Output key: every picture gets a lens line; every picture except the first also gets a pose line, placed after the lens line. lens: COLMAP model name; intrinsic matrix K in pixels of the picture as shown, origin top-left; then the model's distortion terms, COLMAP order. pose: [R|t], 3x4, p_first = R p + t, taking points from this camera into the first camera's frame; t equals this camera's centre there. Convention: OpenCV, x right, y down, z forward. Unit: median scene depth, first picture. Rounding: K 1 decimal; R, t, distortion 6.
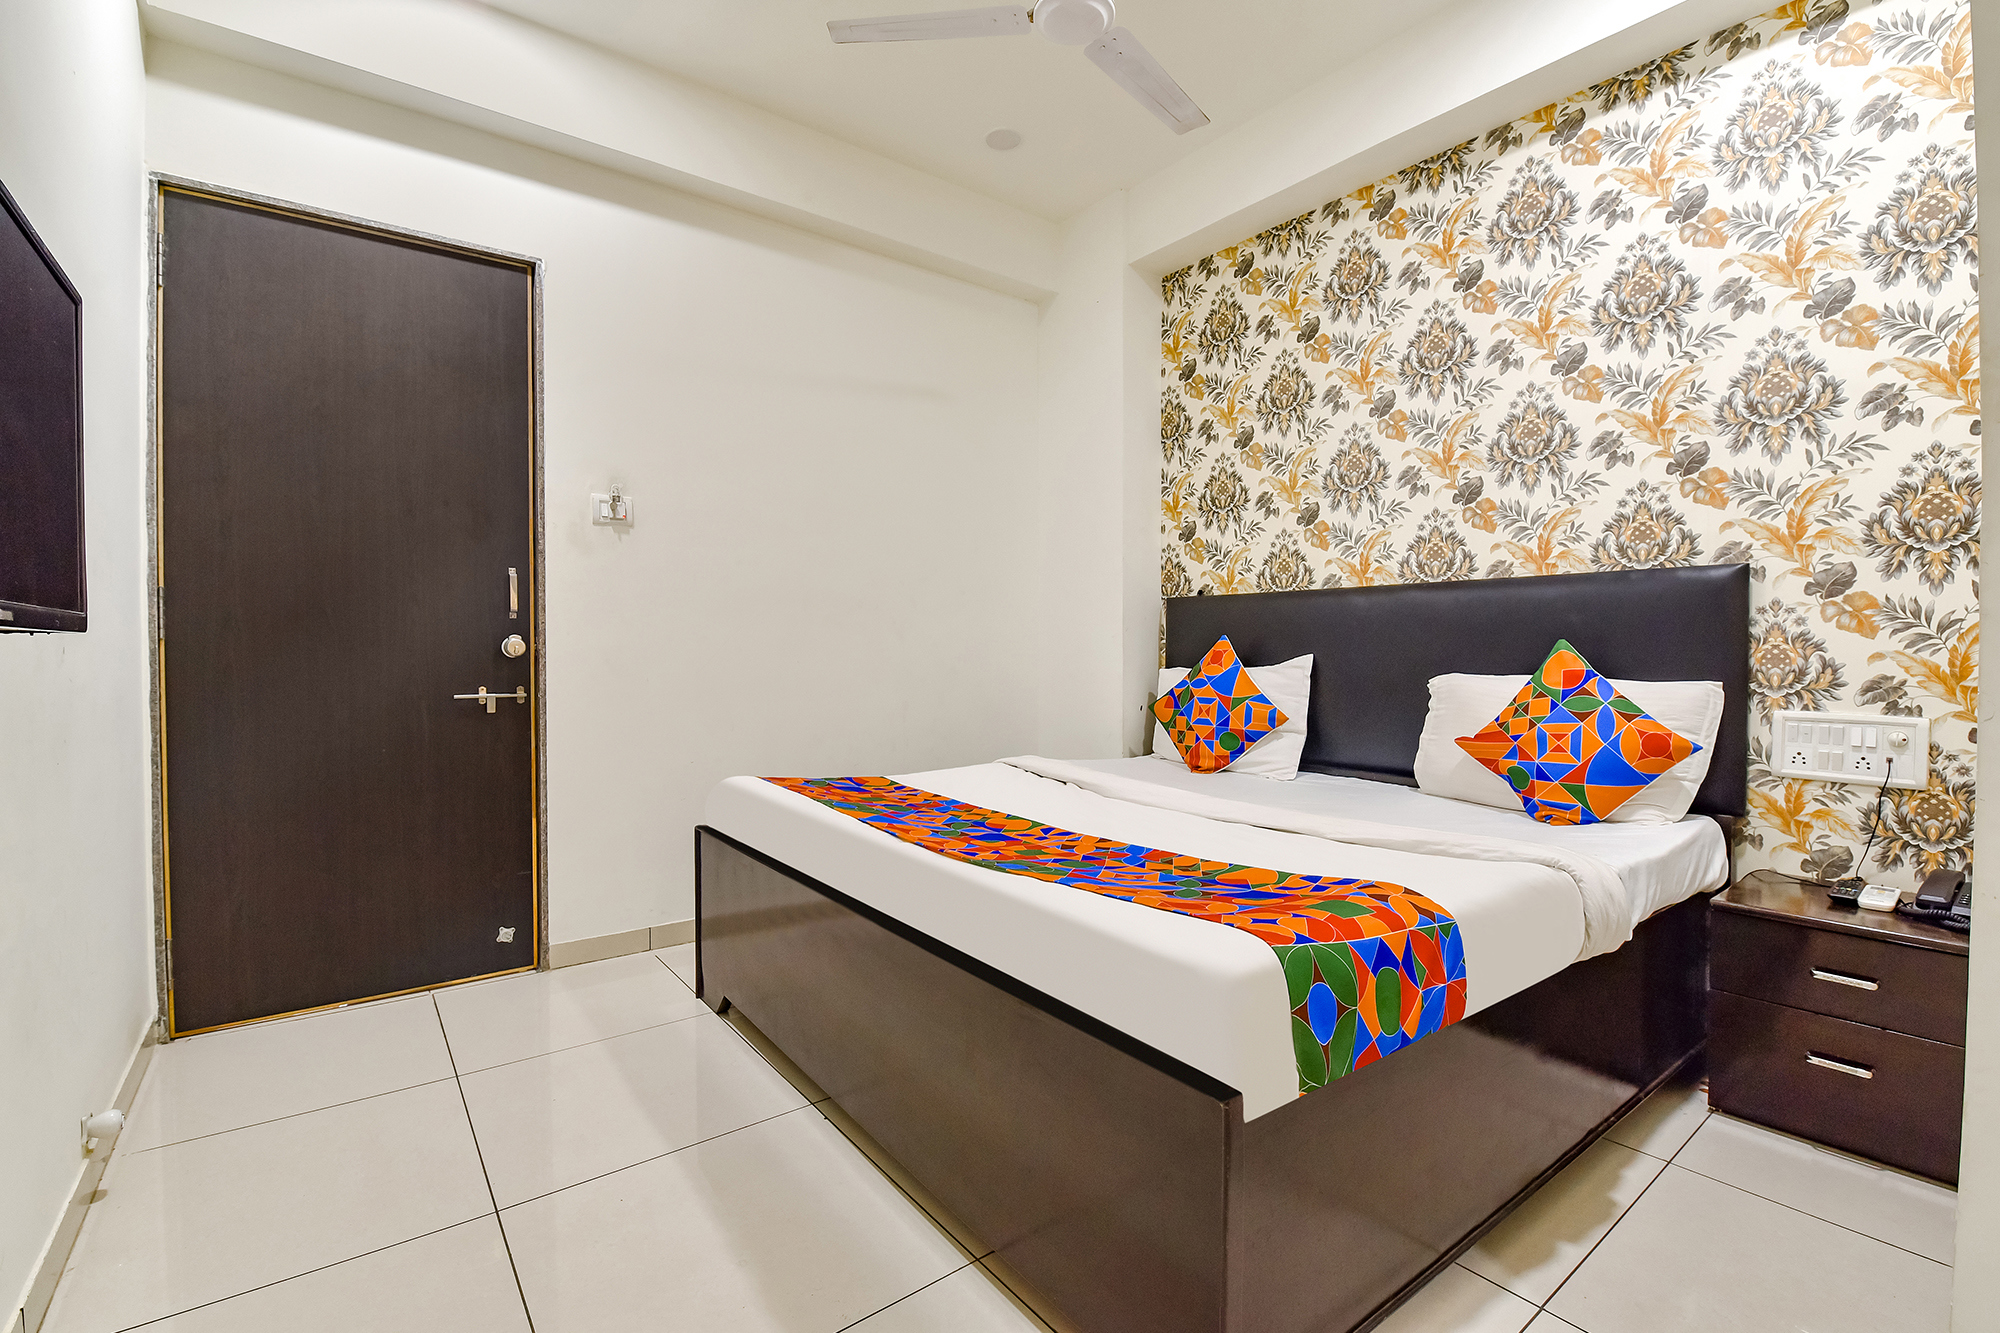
lens RADIAL K [[880.6, 0, 990.7], [0, 880.6, 665.6], [0, 0, 1]] dist [-0.020656, -0.005038]
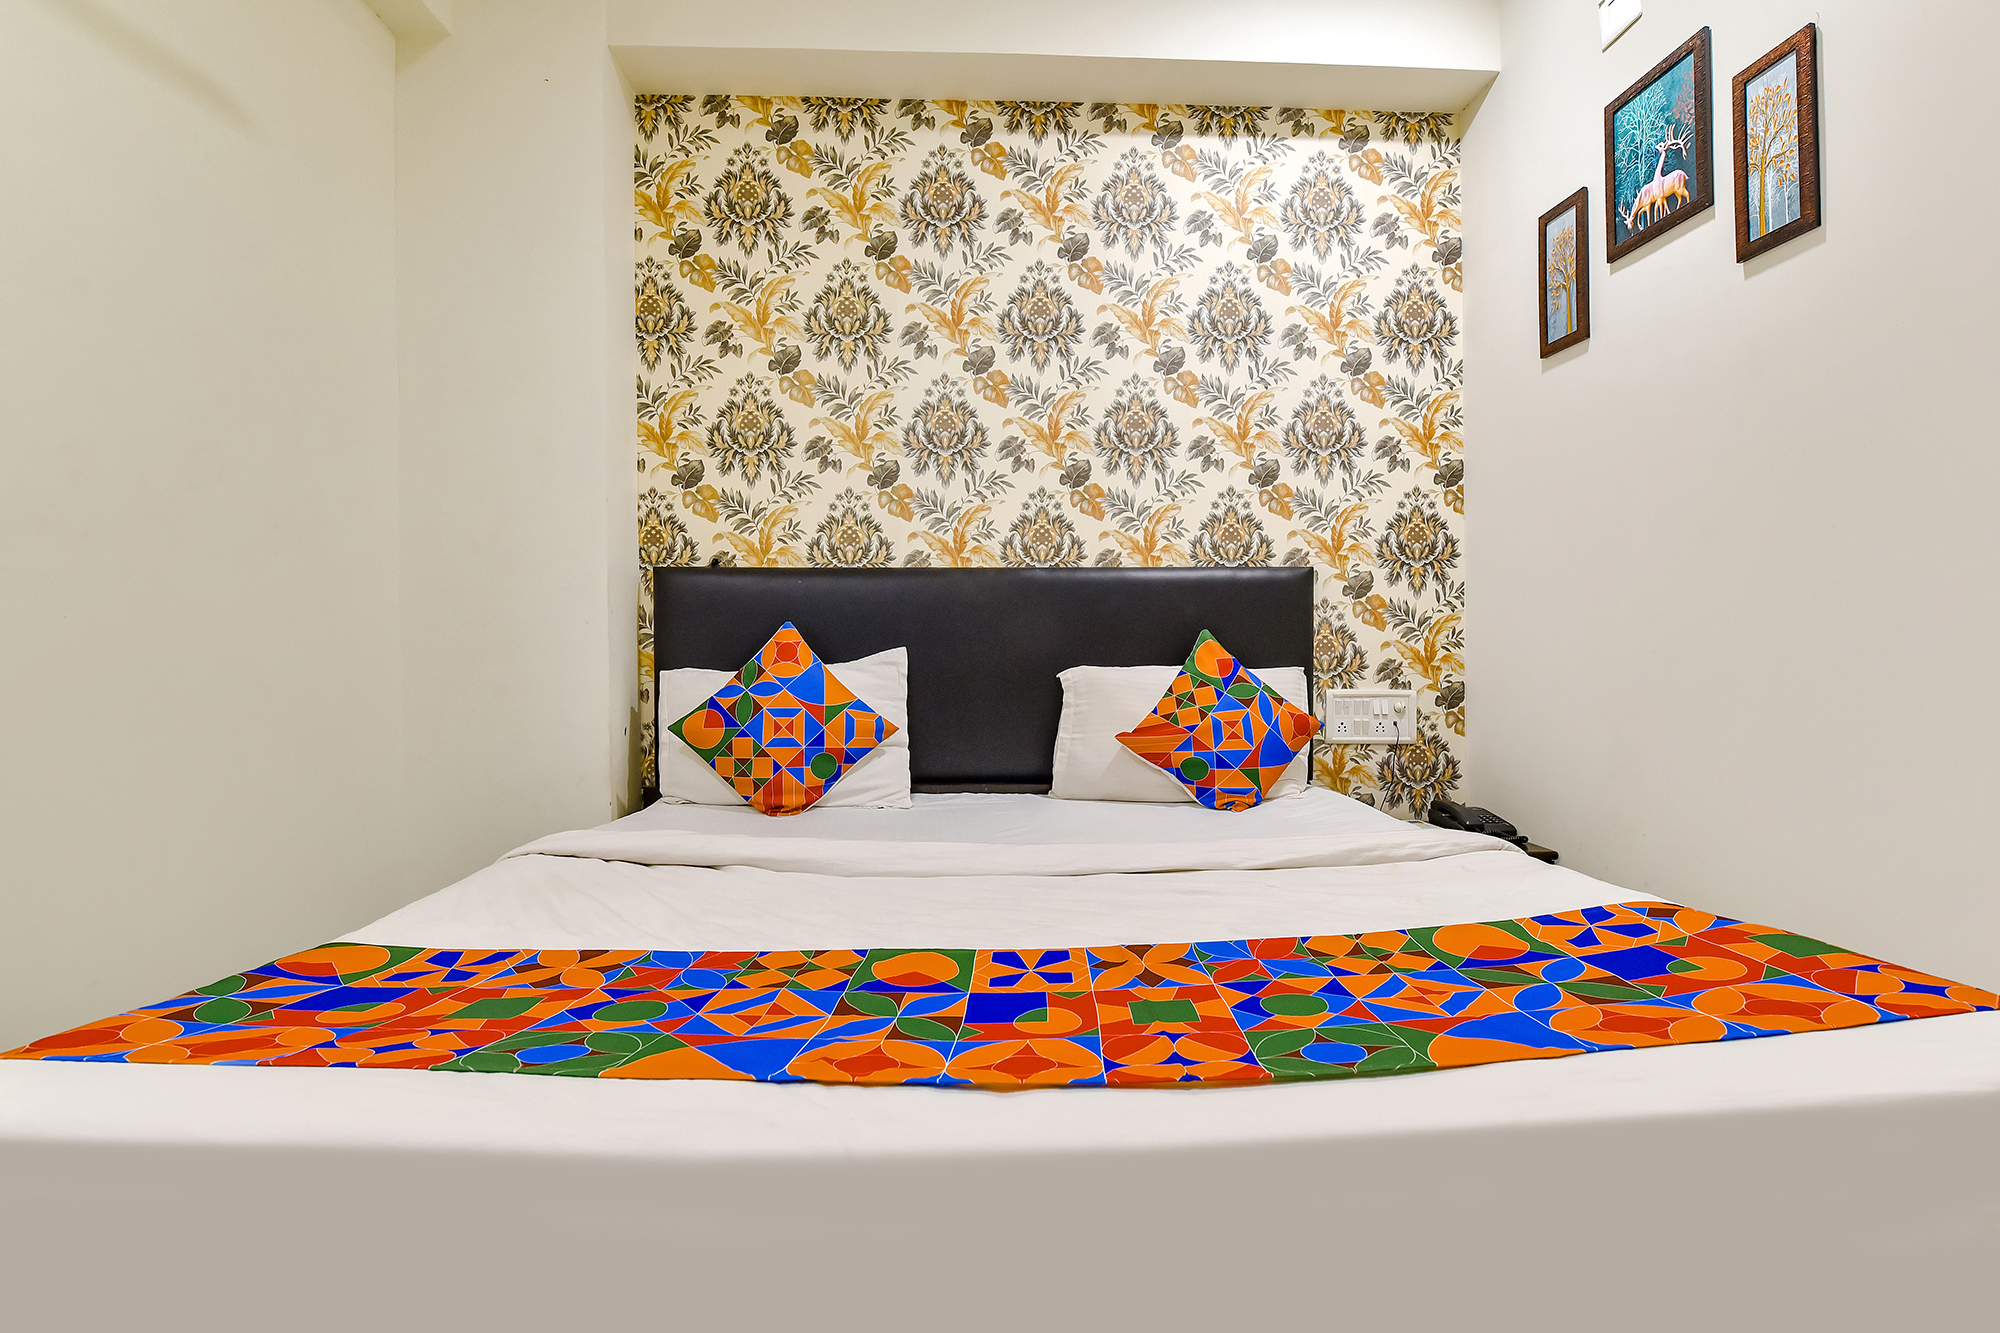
lens RADIAL K [[900.1, 0, 1002.5], [0, 900.1, 661.1], [0, 0, 1]] dist [-0.010521, -0.000724]
pose [[0.555403, -0.013867, 0.831466, -0.297013], [0.019668, 0.999800, 0.003537, -0.001219], [-0.831349, 0.014389, 0.555565, 0.502973]]
